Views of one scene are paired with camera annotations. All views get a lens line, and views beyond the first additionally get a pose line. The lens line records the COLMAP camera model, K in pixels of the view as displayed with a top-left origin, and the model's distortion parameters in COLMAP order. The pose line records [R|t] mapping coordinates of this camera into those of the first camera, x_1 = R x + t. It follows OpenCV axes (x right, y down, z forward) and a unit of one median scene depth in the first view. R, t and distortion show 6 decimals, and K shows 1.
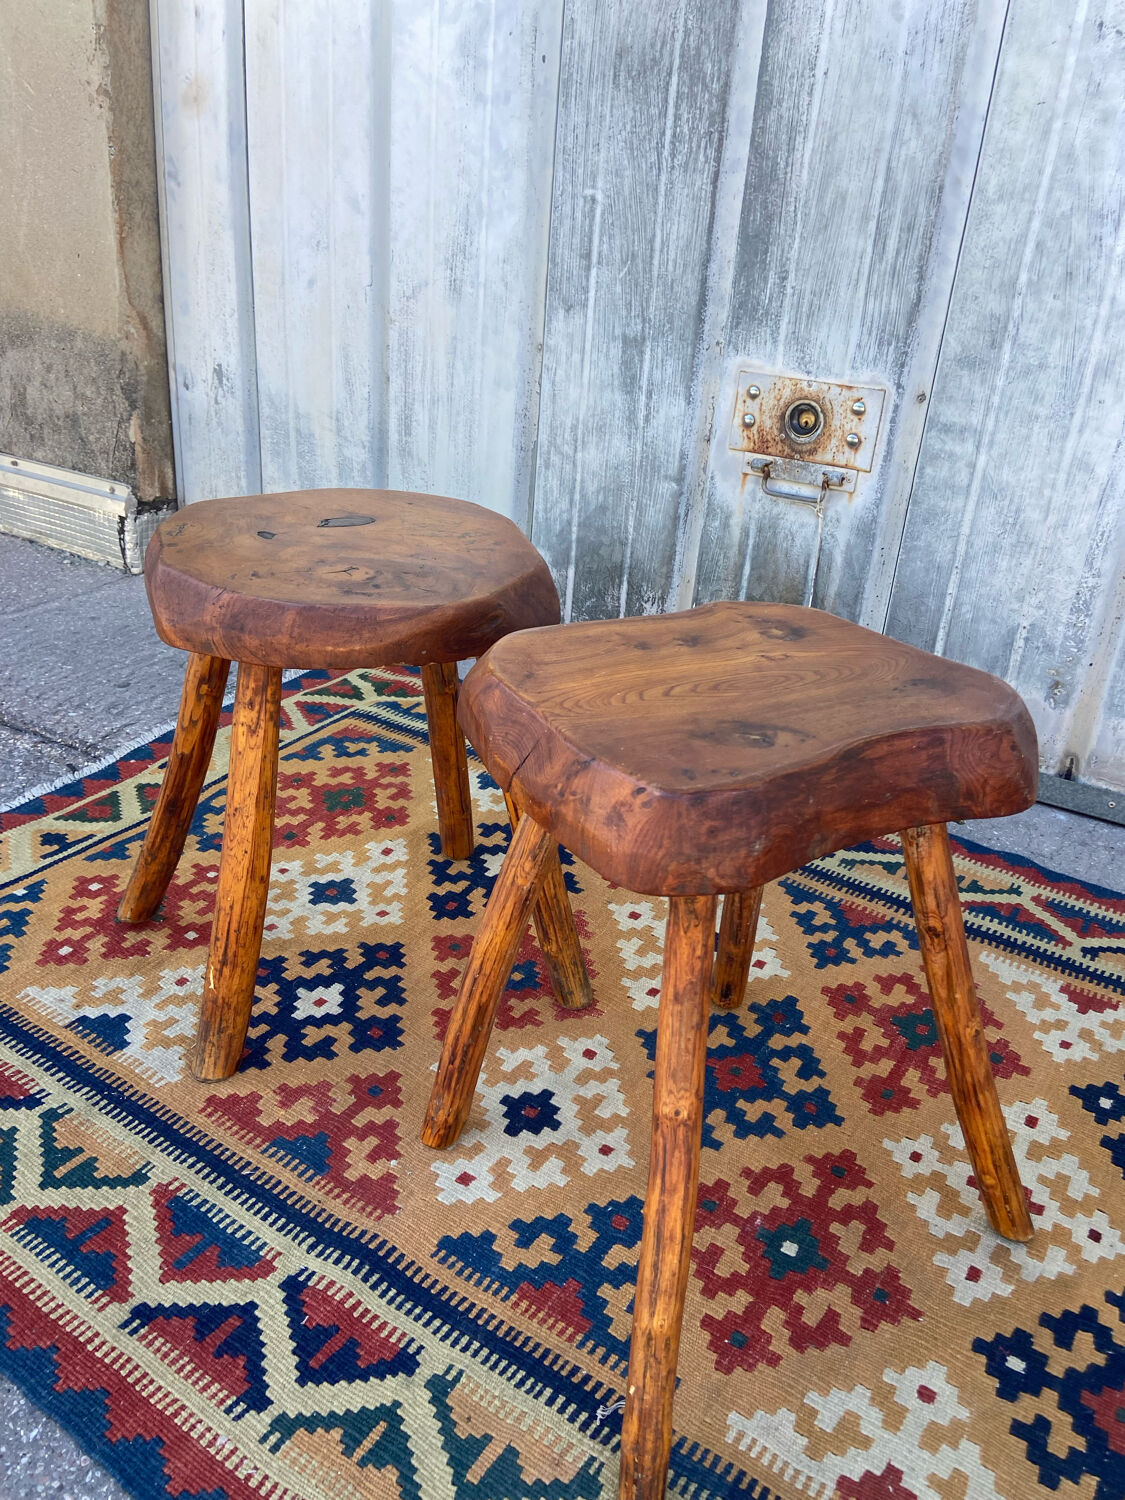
lens RADIAL K [[1128.0, 0, 577.2], [0, 1128.0, 734.5], [0, 0, 1]] dist [0.129050, -0.166793]
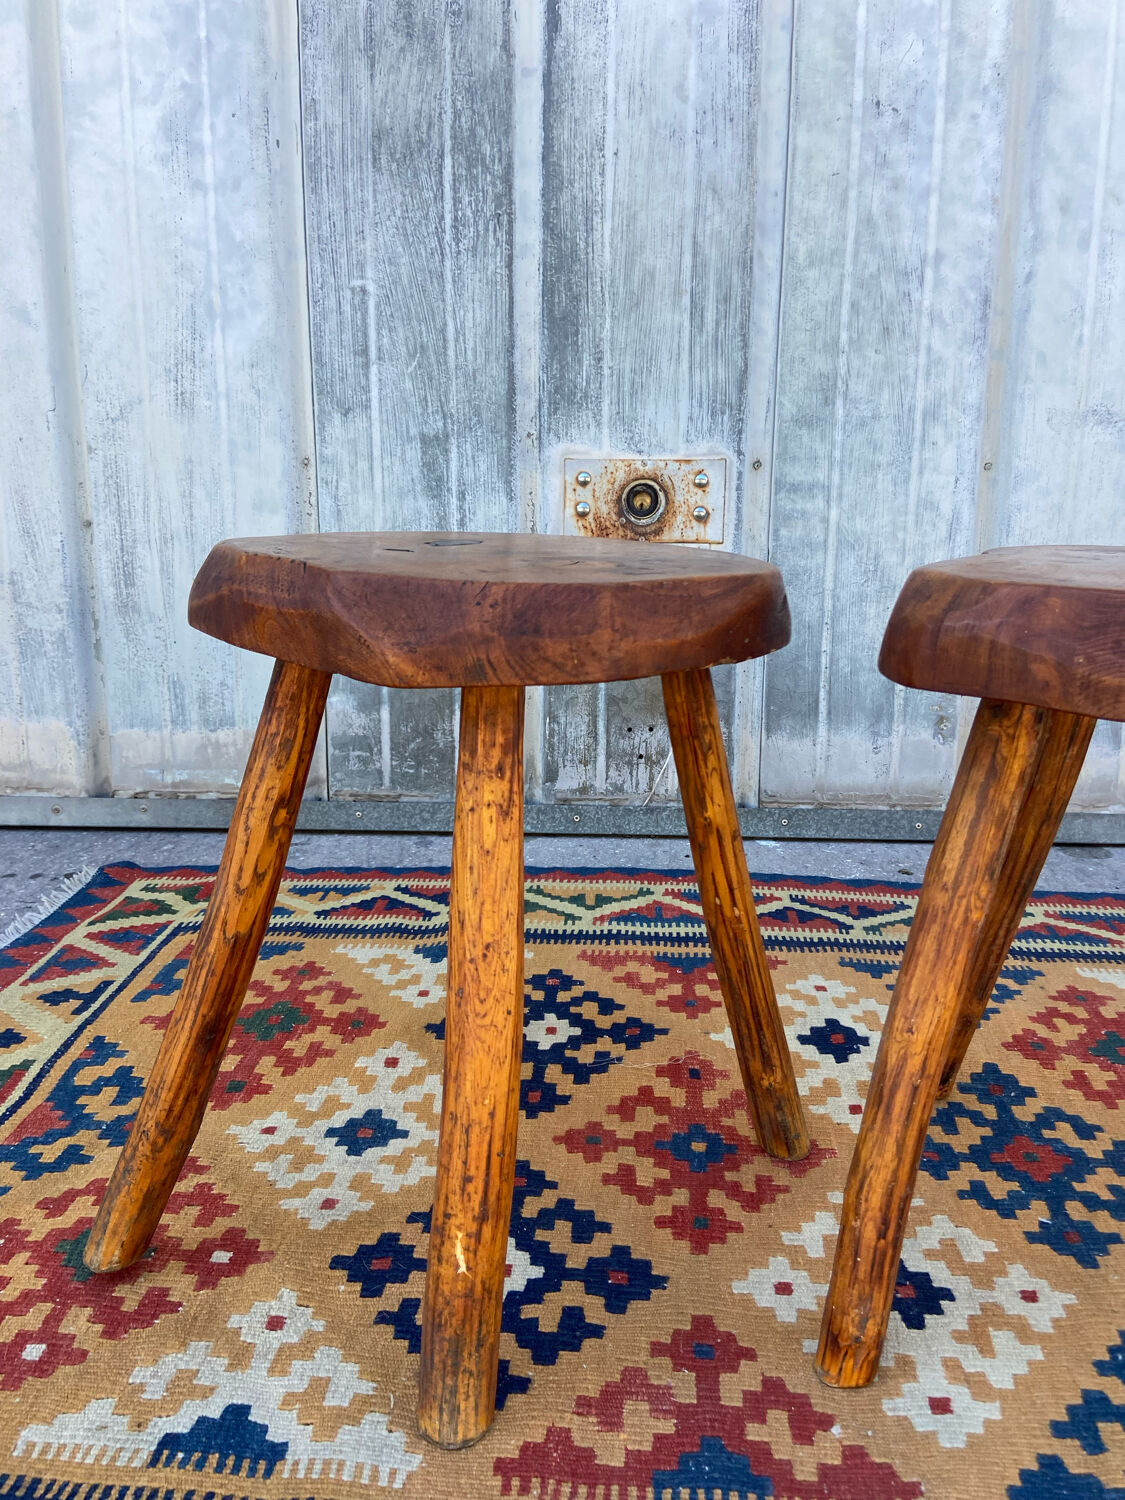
lens RADIAL K [[1130.7, 0, 567.6], [0, 1130.7, 746.7], [0, 0, 1]] dist [0.131424, -0.173036]
pose [[0.876313, -0.162279, 0.453587, -0.335028], [0.248444, 0.958922, -0.136912, 0.036032], [-0.412737, 0.232668, 0.880633, 0.254774]]
